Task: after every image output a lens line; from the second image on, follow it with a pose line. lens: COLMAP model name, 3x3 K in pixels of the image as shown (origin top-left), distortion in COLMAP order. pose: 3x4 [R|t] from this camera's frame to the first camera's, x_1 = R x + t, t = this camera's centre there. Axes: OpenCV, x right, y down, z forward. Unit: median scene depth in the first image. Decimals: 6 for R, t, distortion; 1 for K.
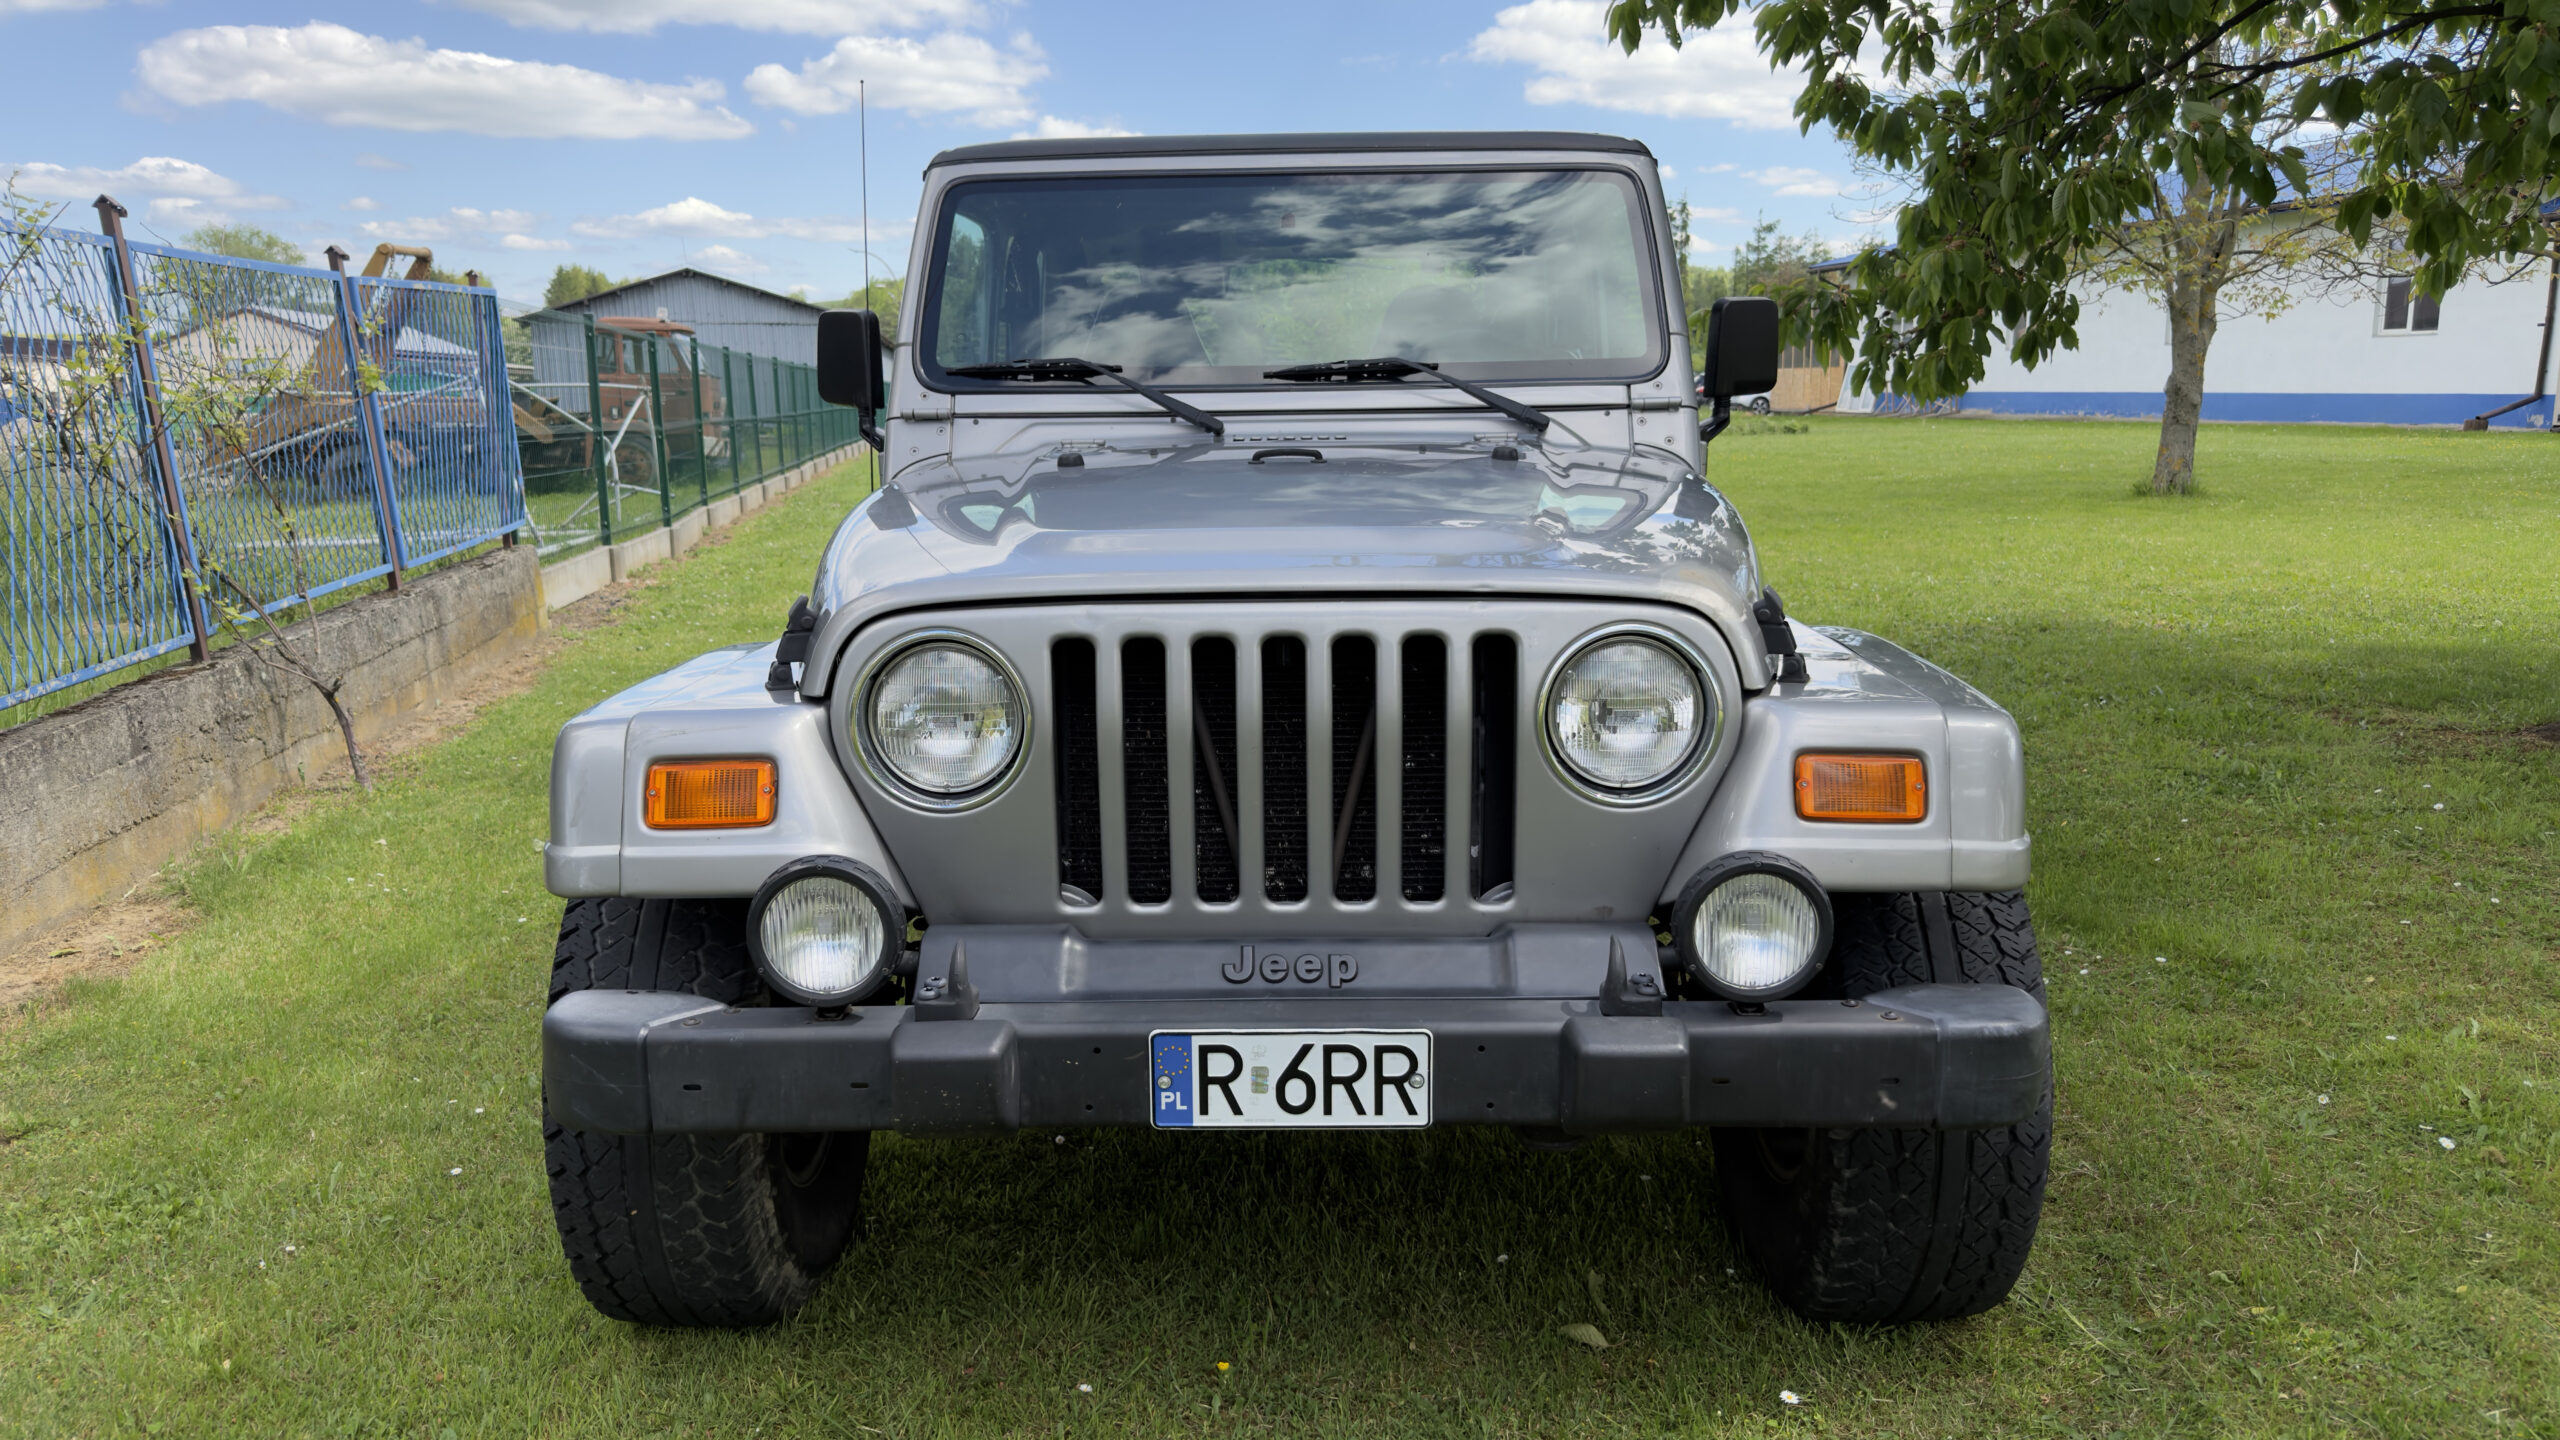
lens RADIAL K [[1782.6, 0, 1280.0], [0, 1782.6, 720.0], [0, 0, 1]] dist [0.151364, -0.002216]
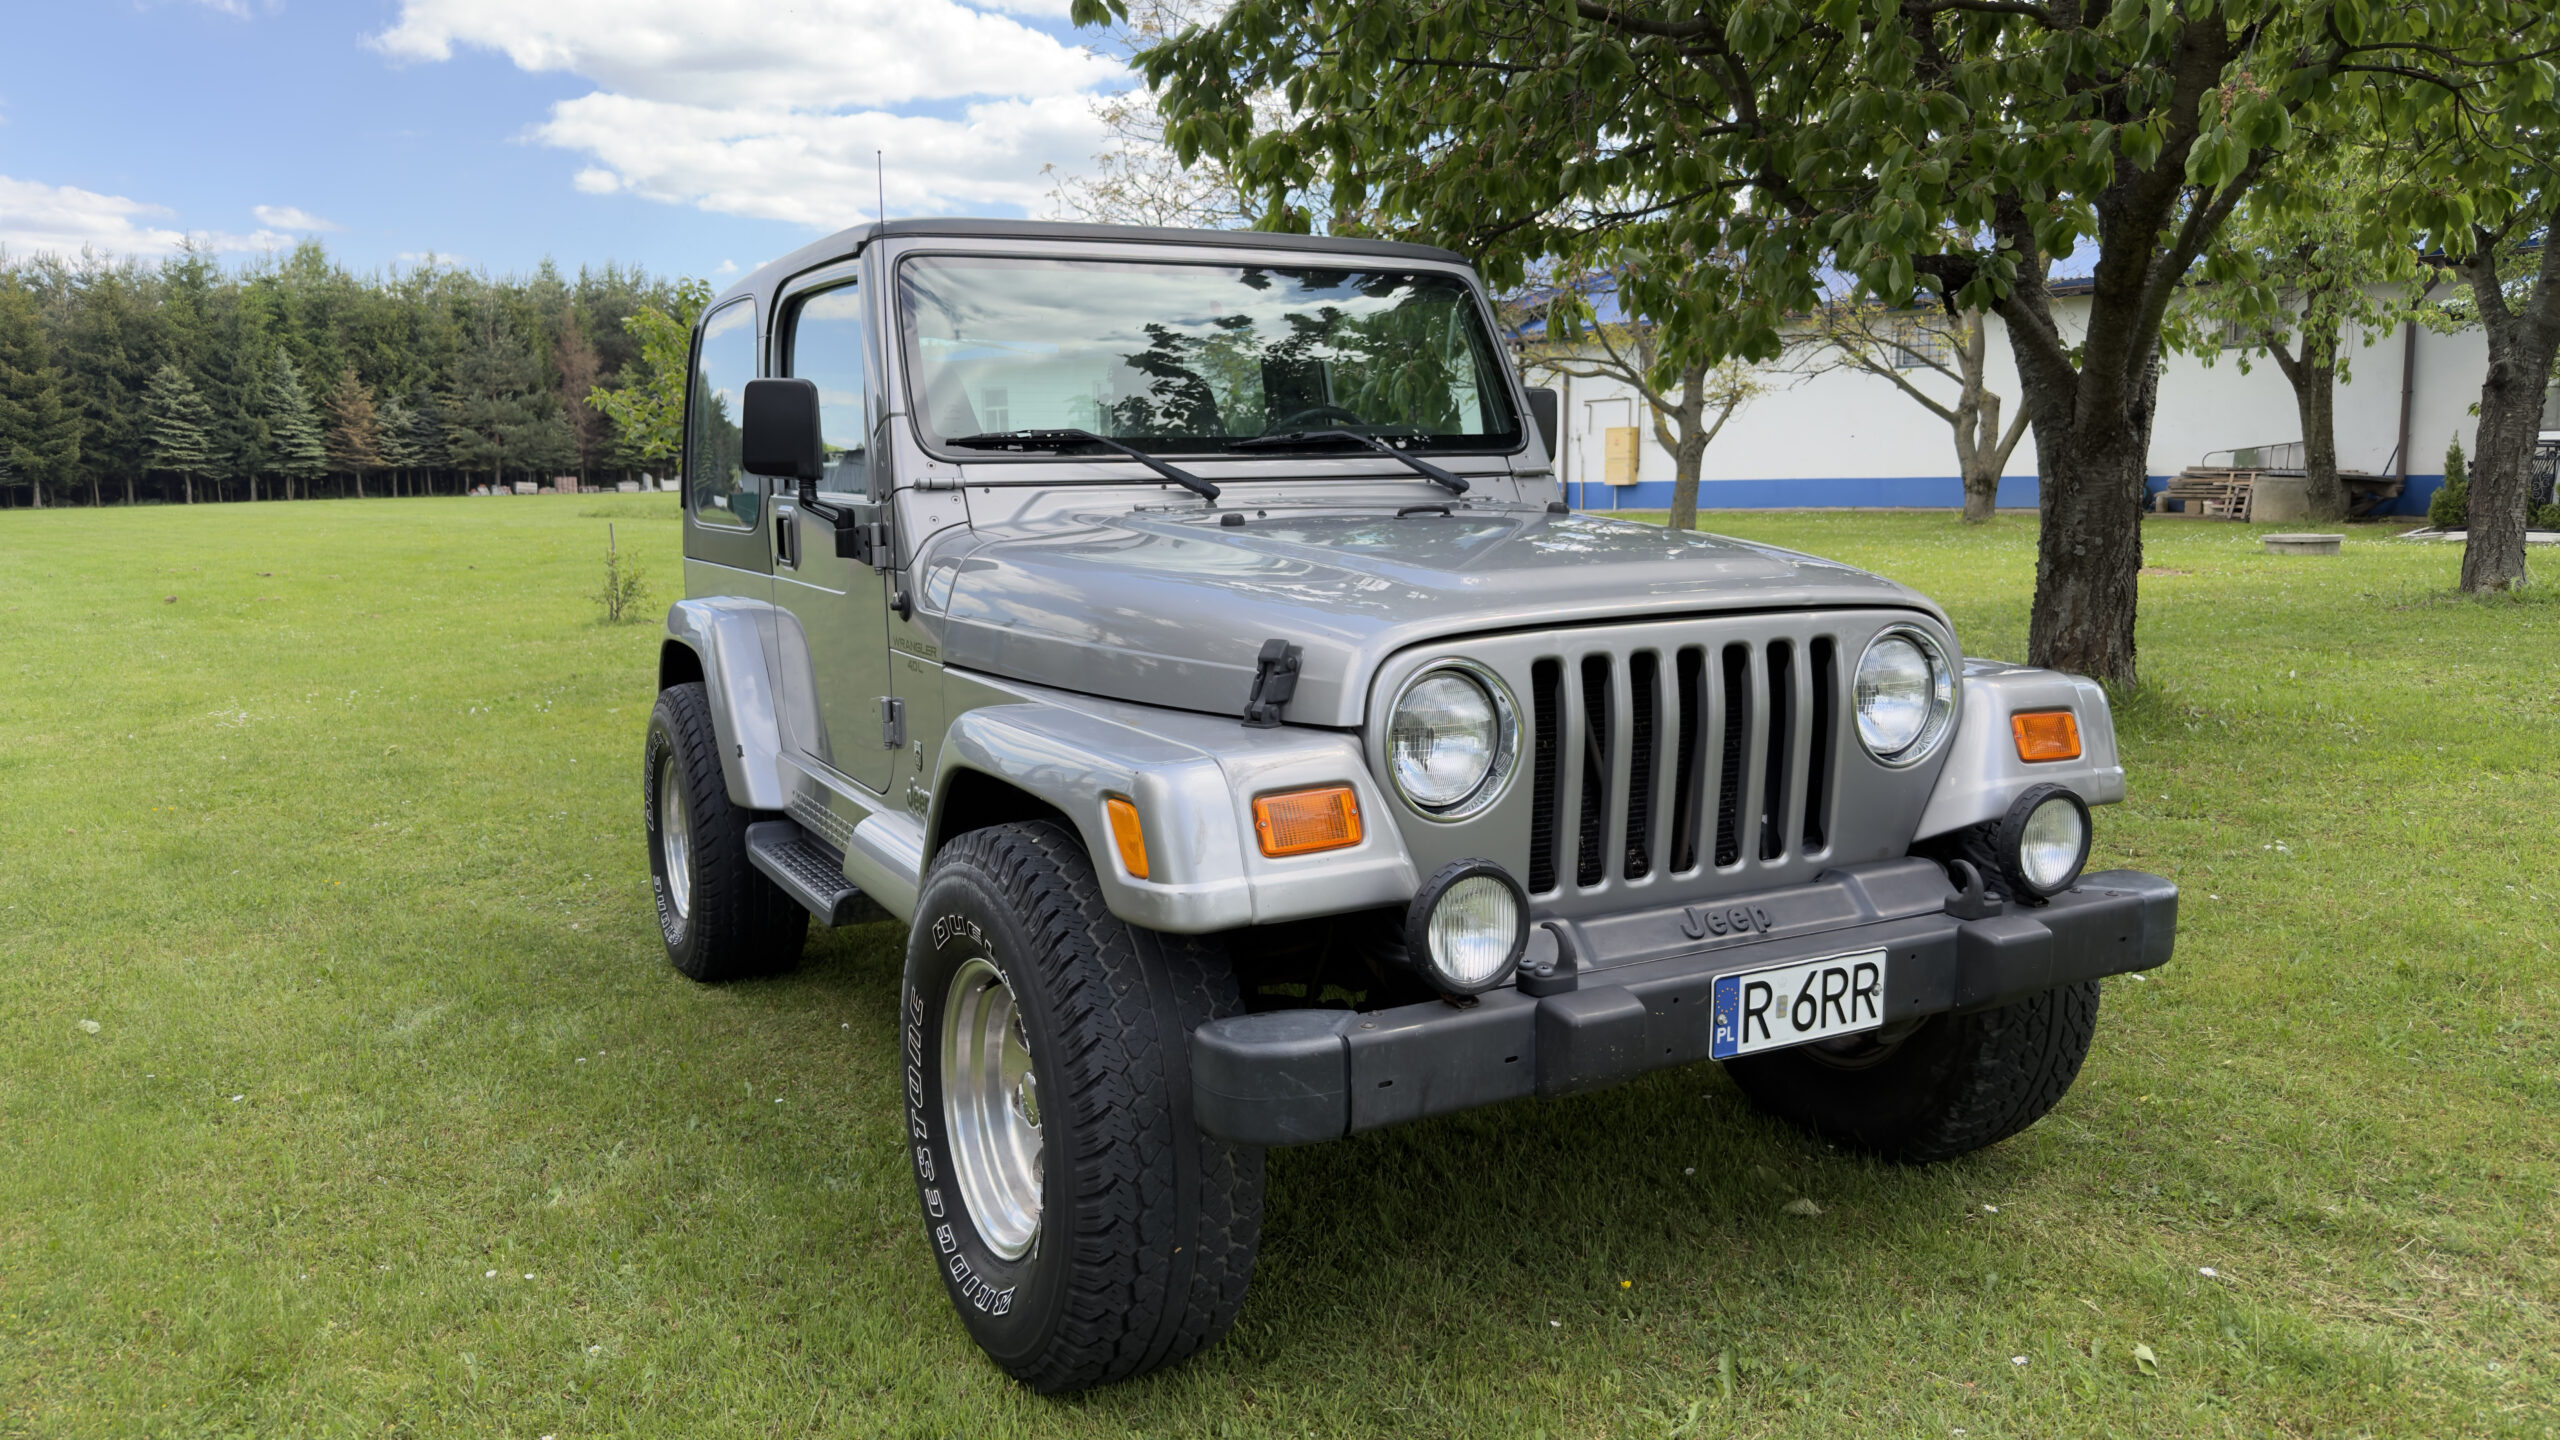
lens RADIAL K [[1782.6, 0, 1280.0], [0, 1782.6, 720.0], [0, 0, 1]] dist [0.151364, -0.002216]
pose [[0.871536, -0.069579, 0.485370, -0.880884], [0.093889, 0.995245, -0.025917, 0.007571], [-0.481259, 0.068158, 0.873925, 0.079436]]
